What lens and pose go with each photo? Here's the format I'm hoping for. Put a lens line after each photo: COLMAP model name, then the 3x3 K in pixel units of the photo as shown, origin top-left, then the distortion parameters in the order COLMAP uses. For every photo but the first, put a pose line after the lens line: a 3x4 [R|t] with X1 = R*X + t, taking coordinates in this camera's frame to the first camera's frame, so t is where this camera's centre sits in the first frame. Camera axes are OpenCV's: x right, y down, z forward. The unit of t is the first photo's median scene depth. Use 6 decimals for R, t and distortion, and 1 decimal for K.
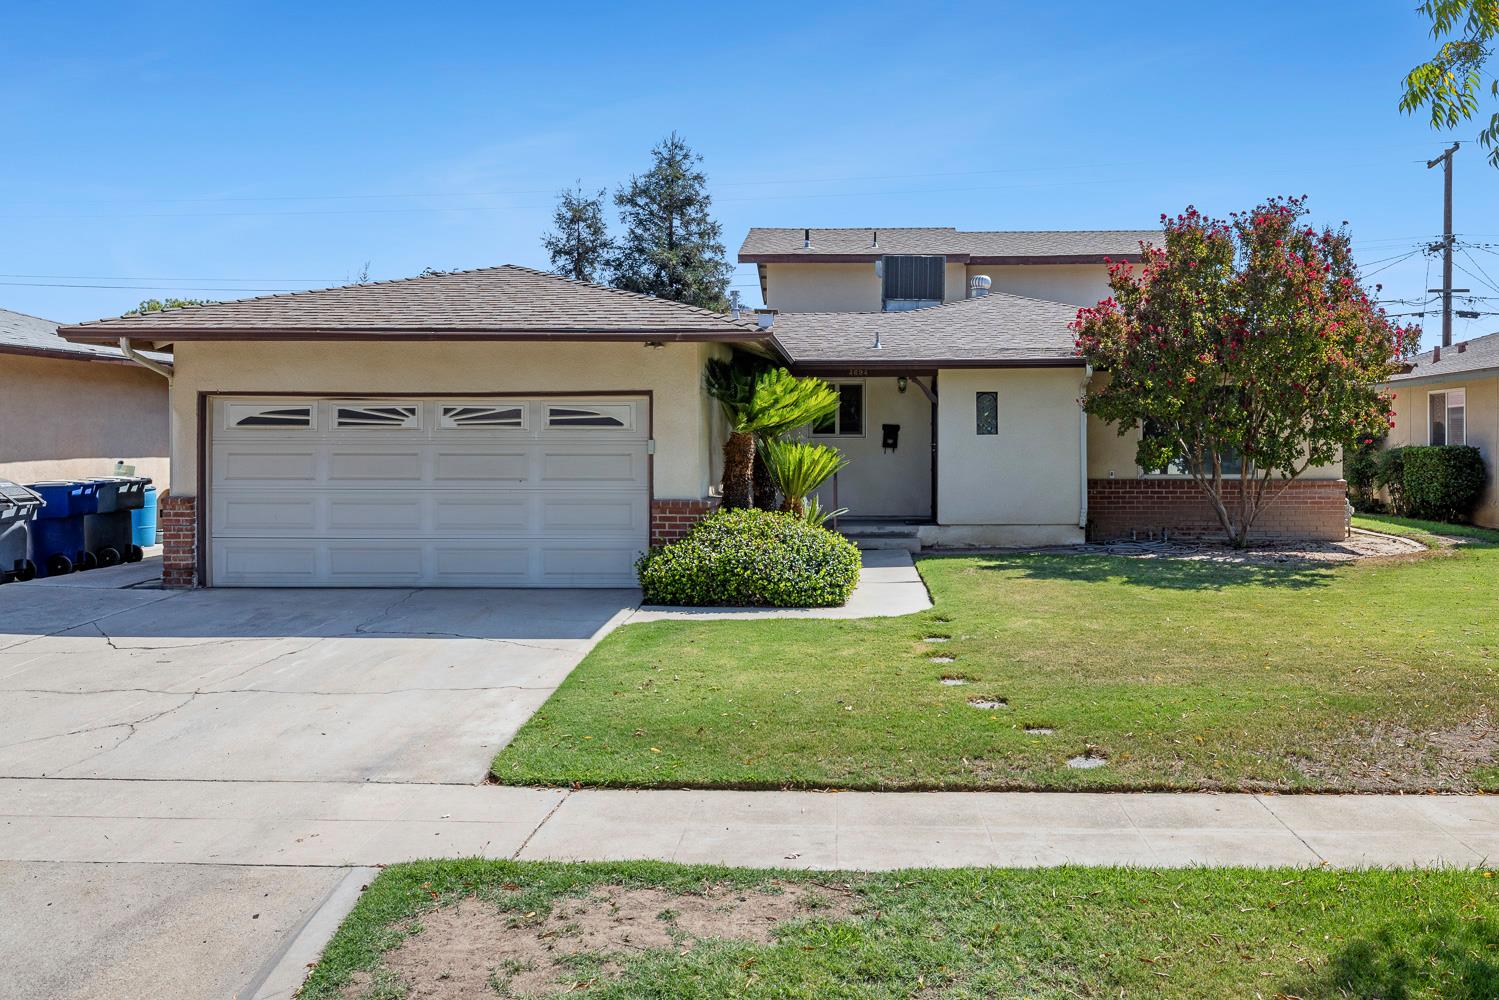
lens RADIAL K [[1098.0, 0, 829.6], [0, 1098.0, 449.3], [0, 0, 1]] dist [0.001813, 0.001002]
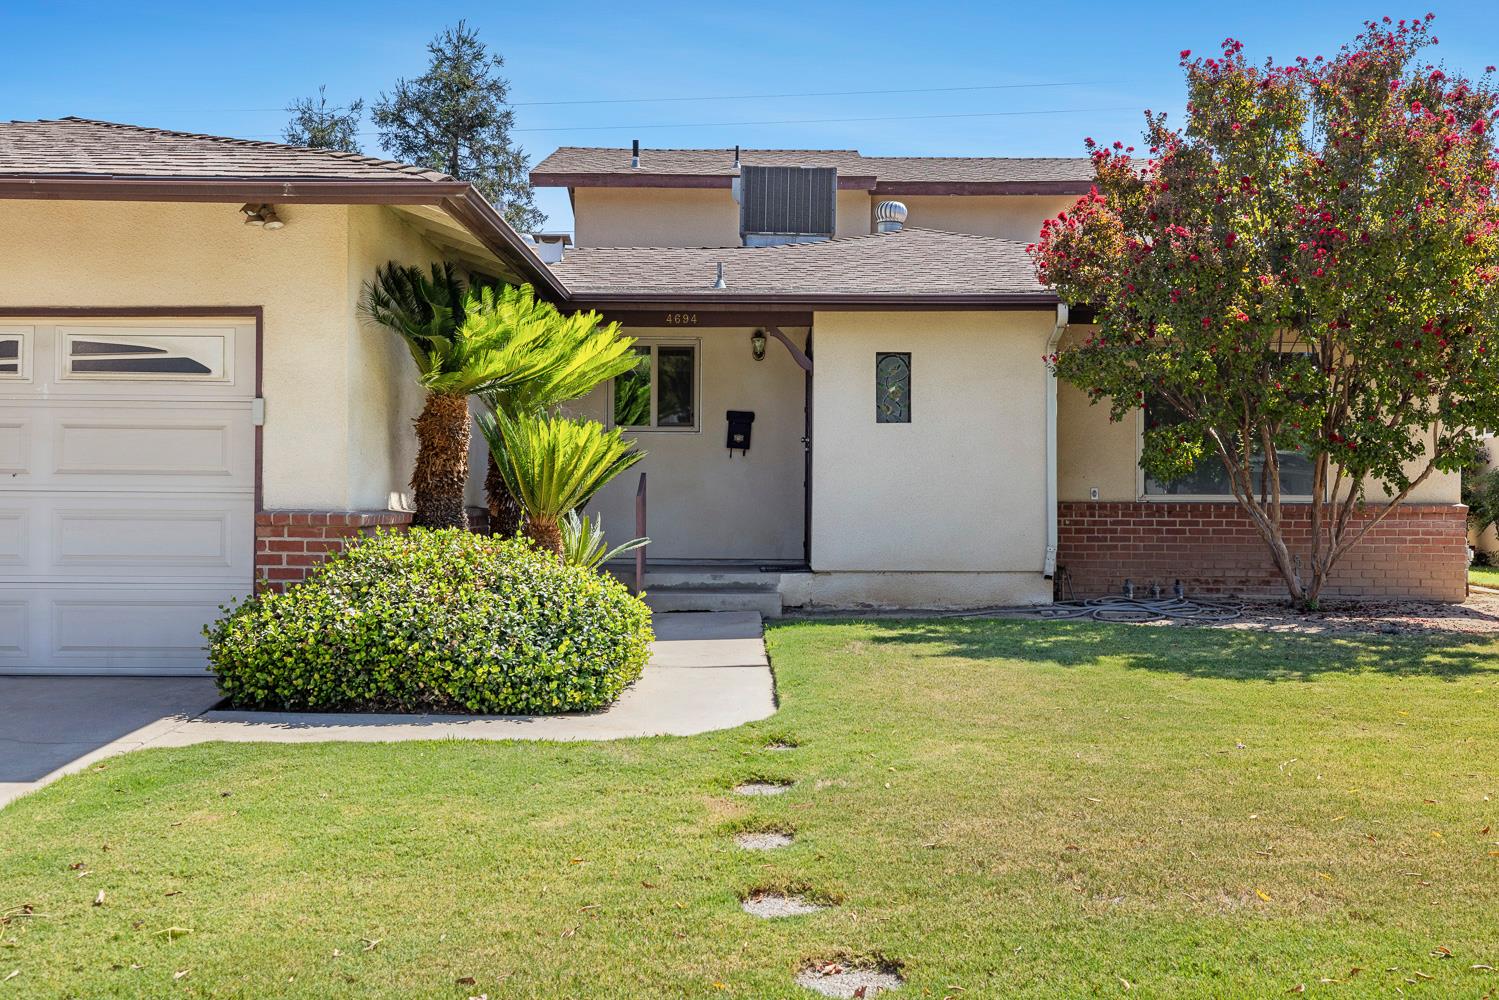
lens RADIAL K [[1385.1, 0, 749.5], [0, 1385.1, 500.0], [0, 0, 1]] dist [-0.003246, 0.019195]
pose [[0.999630, 0.006245, 0.026467, 0.052339], [-0.006287, 0.999979, 0.001508, 0.033850], [-0.026457, -0.001674, 0.999649, 0.283063]]
